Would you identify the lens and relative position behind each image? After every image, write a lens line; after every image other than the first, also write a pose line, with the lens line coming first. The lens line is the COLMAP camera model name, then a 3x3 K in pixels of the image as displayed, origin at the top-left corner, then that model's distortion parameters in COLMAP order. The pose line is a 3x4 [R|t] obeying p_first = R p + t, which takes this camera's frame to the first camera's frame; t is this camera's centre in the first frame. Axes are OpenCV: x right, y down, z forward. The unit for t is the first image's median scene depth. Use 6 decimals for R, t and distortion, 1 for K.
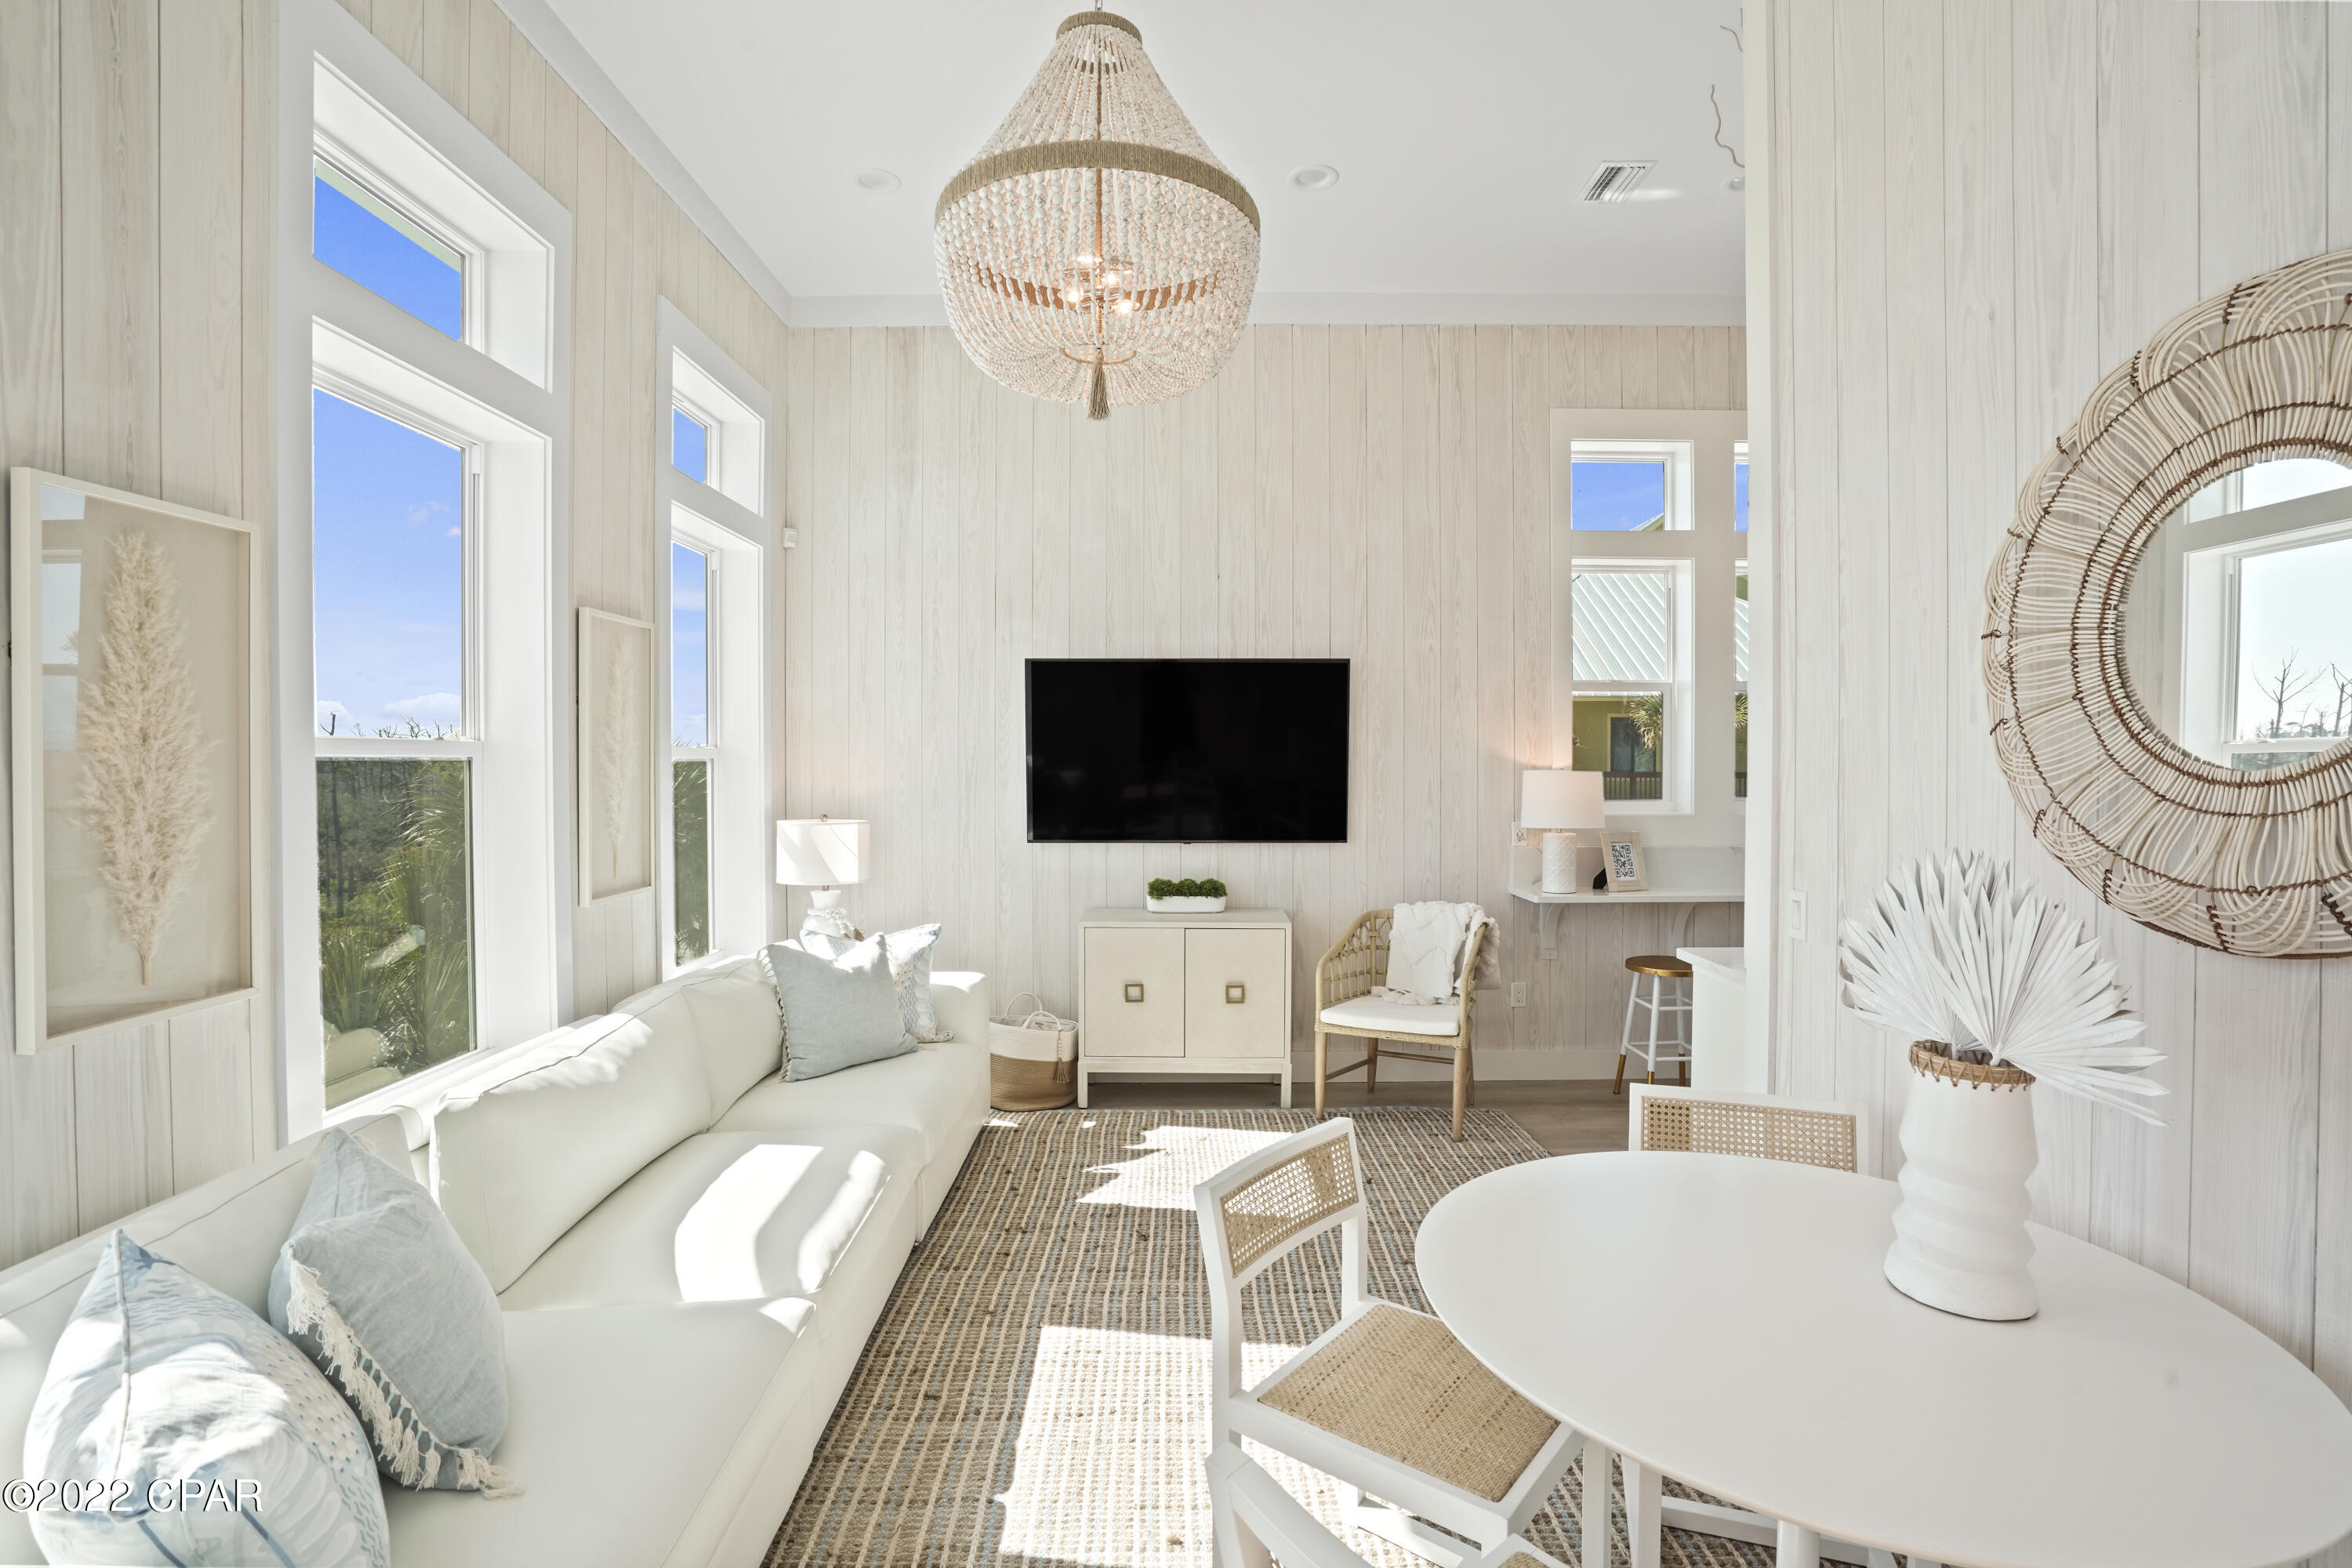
lens RADIAL K [[1101.9, 0, 1159.6], [0, 1101.9, 771.0], [0, 0, 1]] dist [-0.050709, 0.018786]
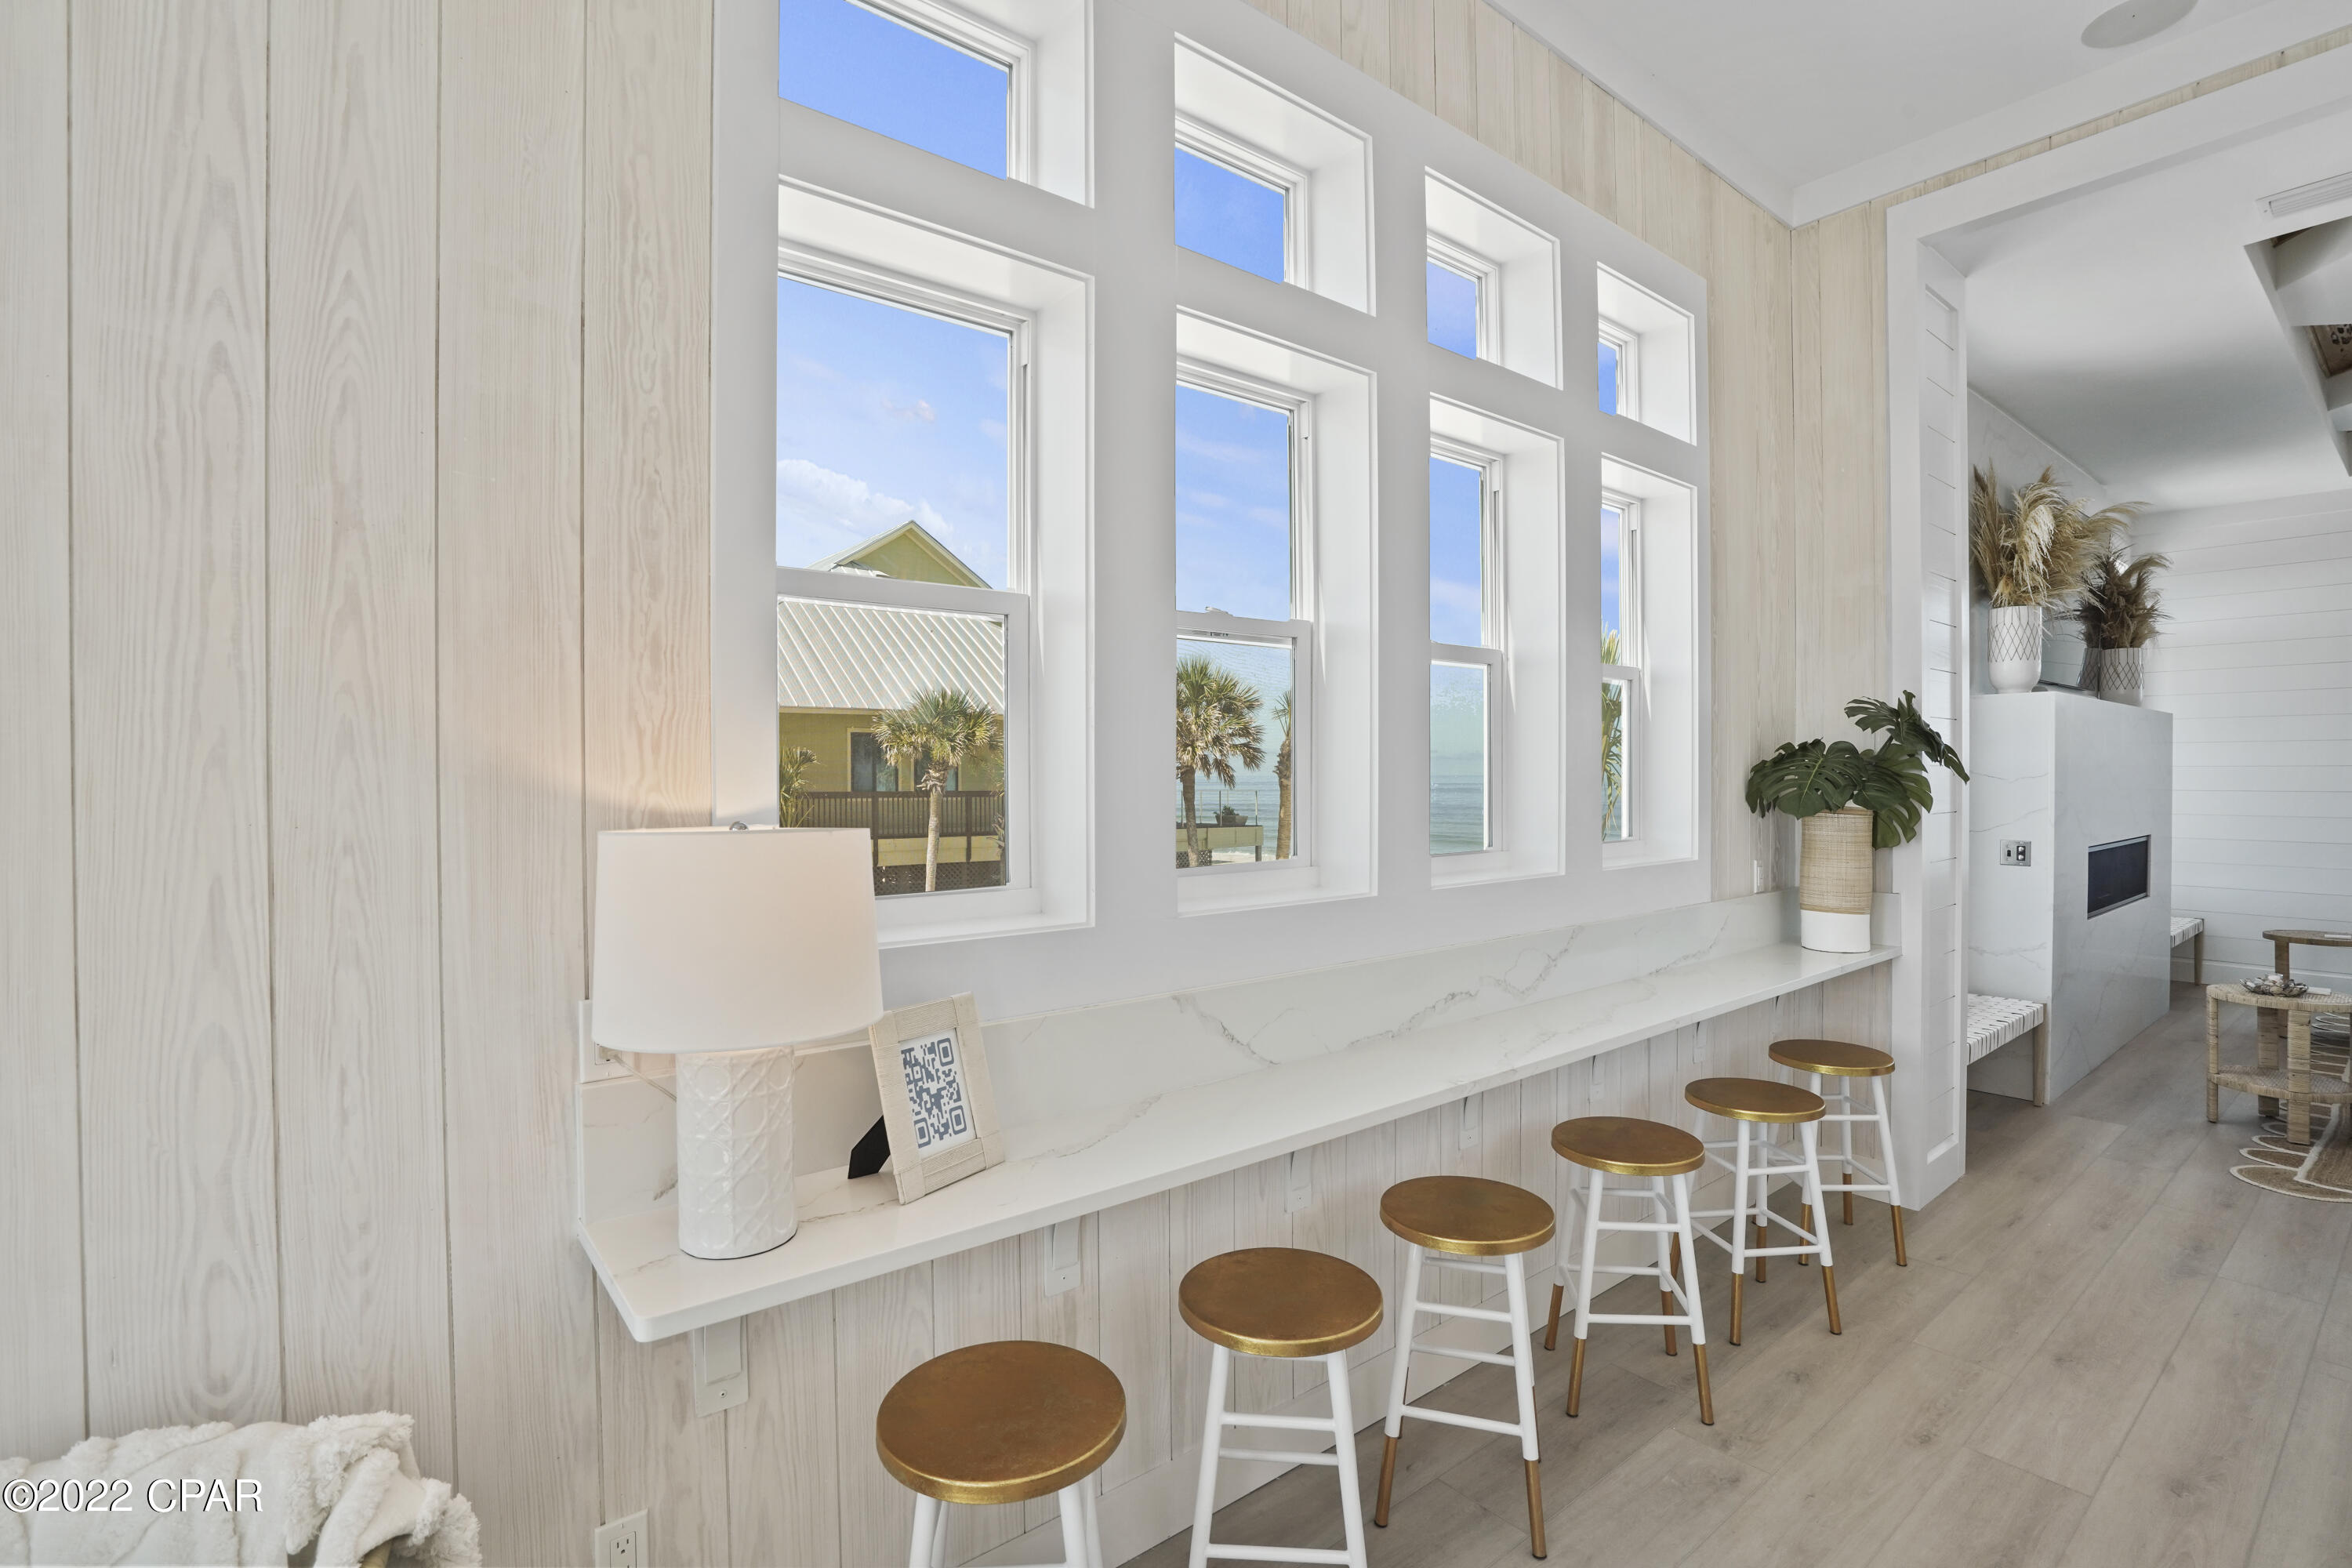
lens RADIAL K [[1101.9, 0, 1182.4], [0, 1101.9, 777.7], [0, 0, 1]] dist [-0.050709, 0.018786]
pose [[0.773024, -0.006214, 0.634347, 0.262246], [0.013153, 0.999894, -0.006234, -0.010340], [-0.634241, 0.013163, 0.773024, 0.669895]]
